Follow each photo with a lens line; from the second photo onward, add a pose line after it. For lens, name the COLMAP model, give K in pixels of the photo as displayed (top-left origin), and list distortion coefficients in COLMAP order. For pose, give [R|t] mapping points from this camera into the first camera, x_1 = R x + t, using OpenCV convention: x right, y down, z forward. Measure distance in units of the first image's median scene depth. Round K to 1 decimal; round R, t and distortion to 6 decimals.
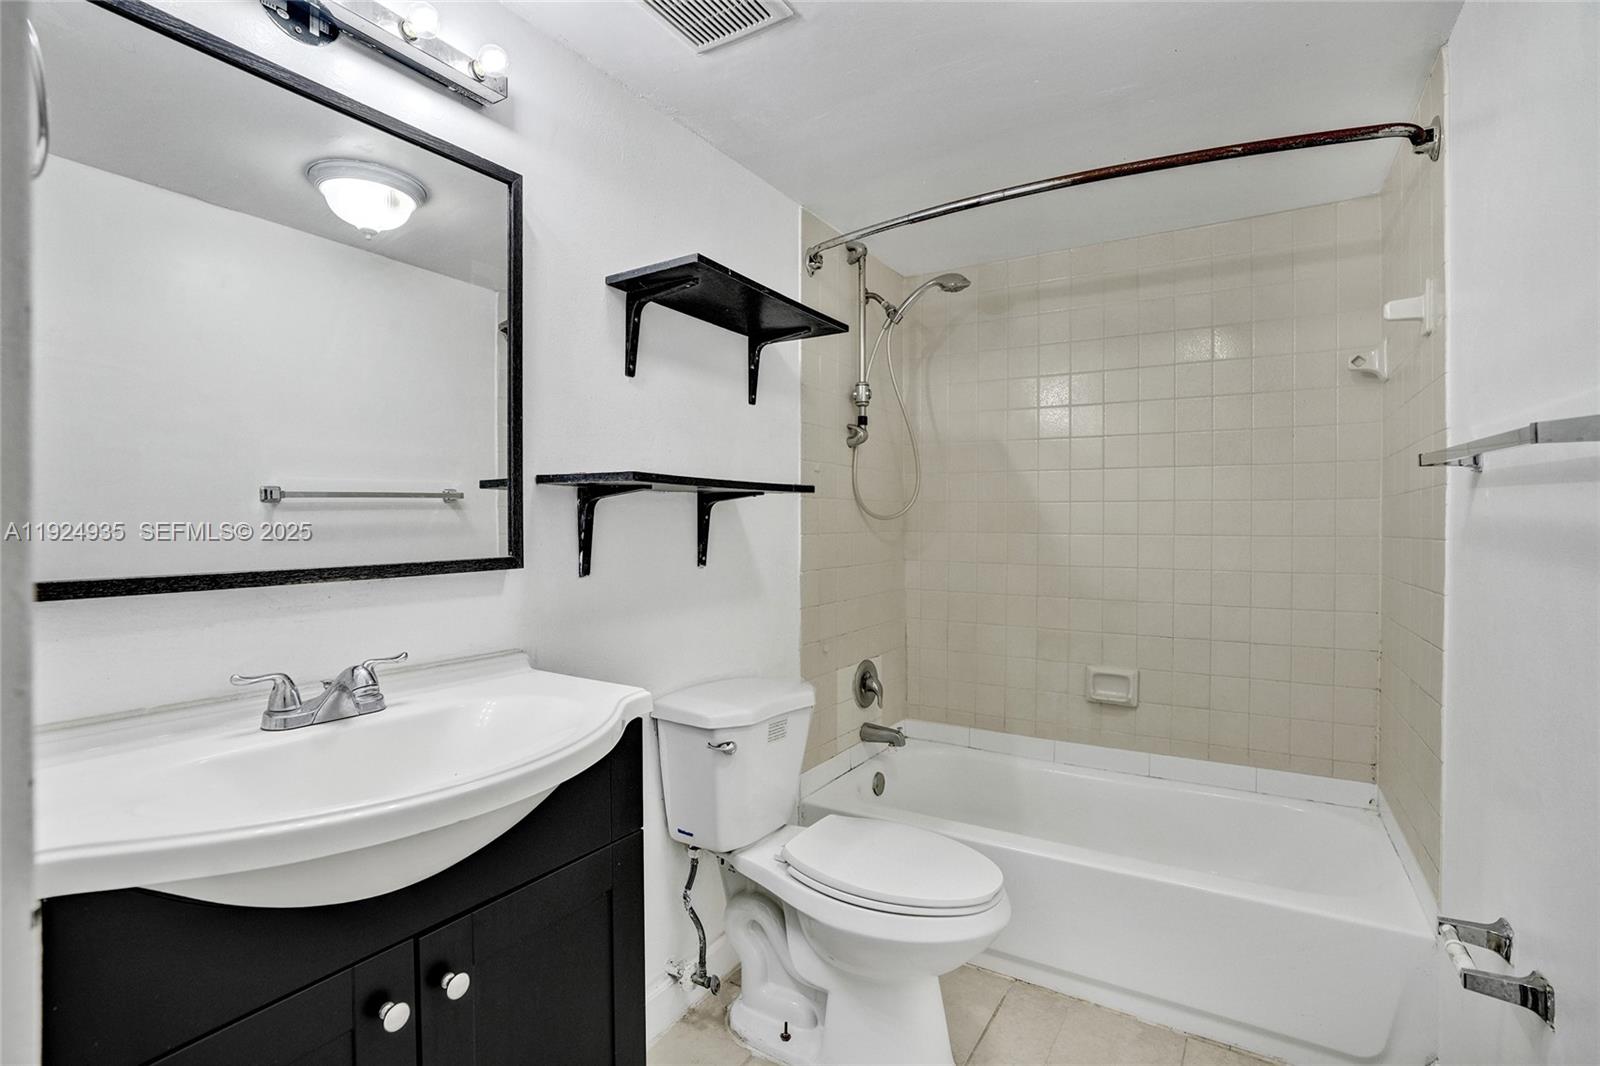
lens RADIAL K [[740.1, 0, 799.0], [0, 740.1, 528.2], [0, 0, 1]] dist [-0.073071, 0.027326]
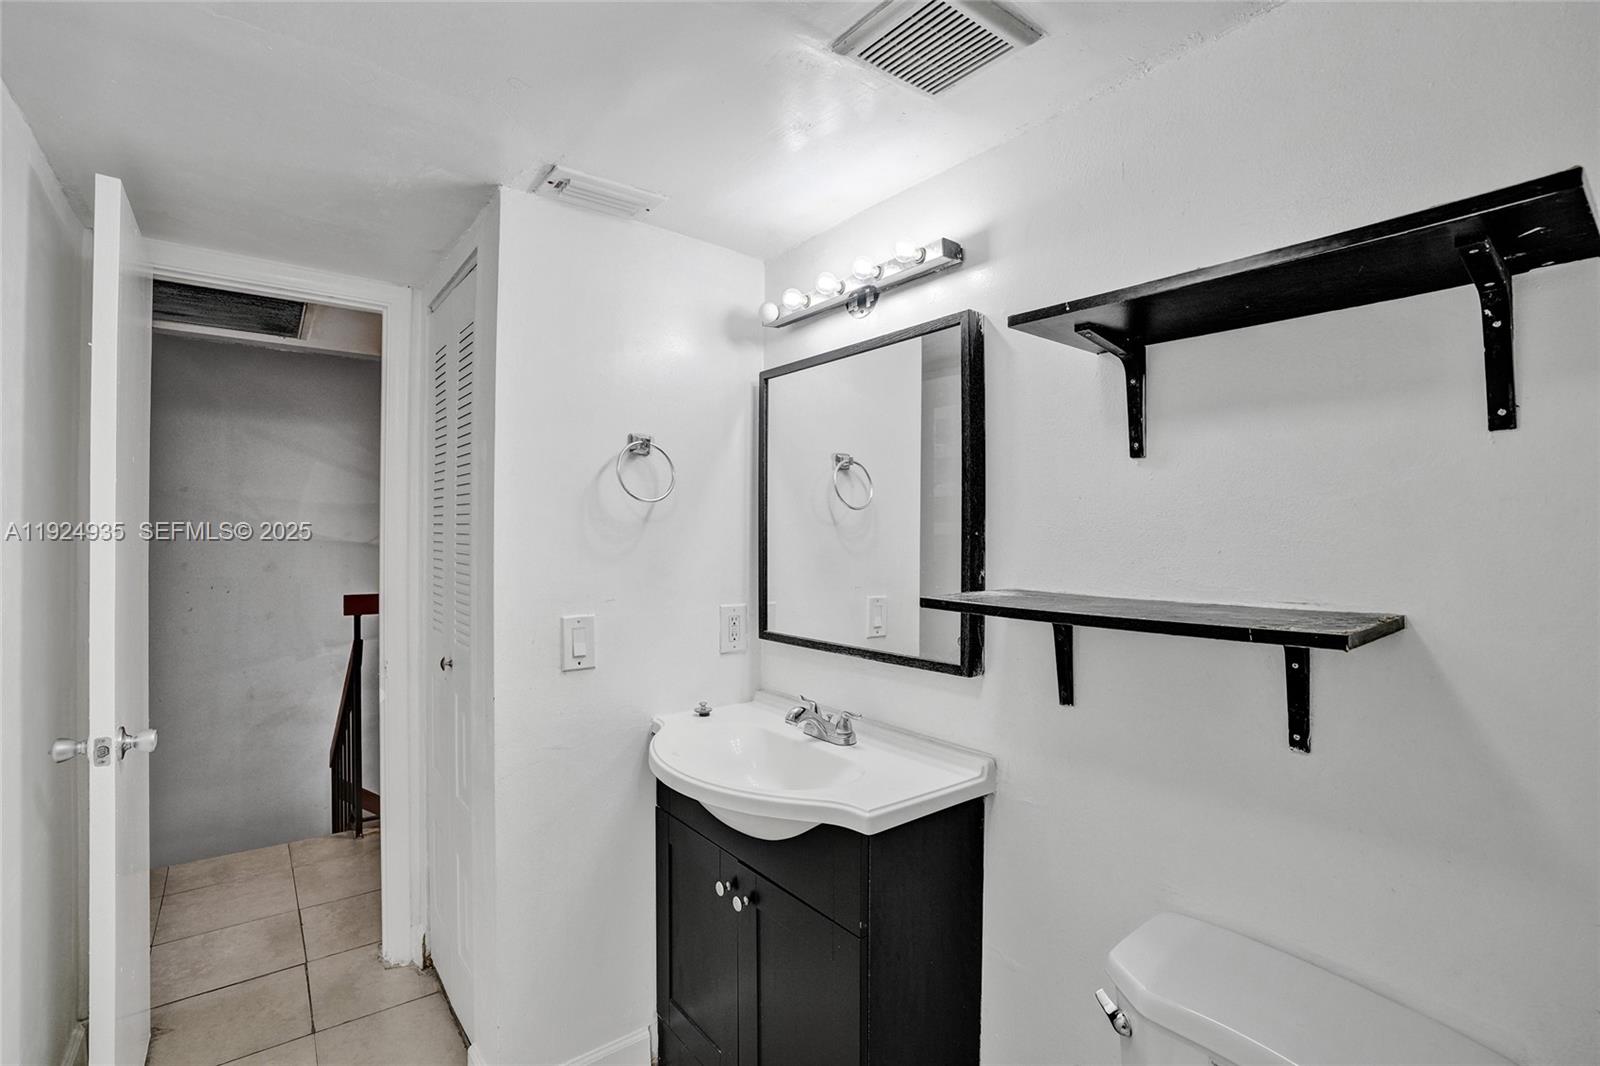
lens RADIAL K [[740.1, 0, 799.0], [0, 740.1, 528.2], [0, 0, 1]] dist [-0.073071, 0.027326]
pose [[-0.349594, -0.009639, -0.936852, 0.709342], [-0.008137, 0.999941, -0.007252, -0.153067], [0.936866, 0.005088, -0.349652, 1.132078]]
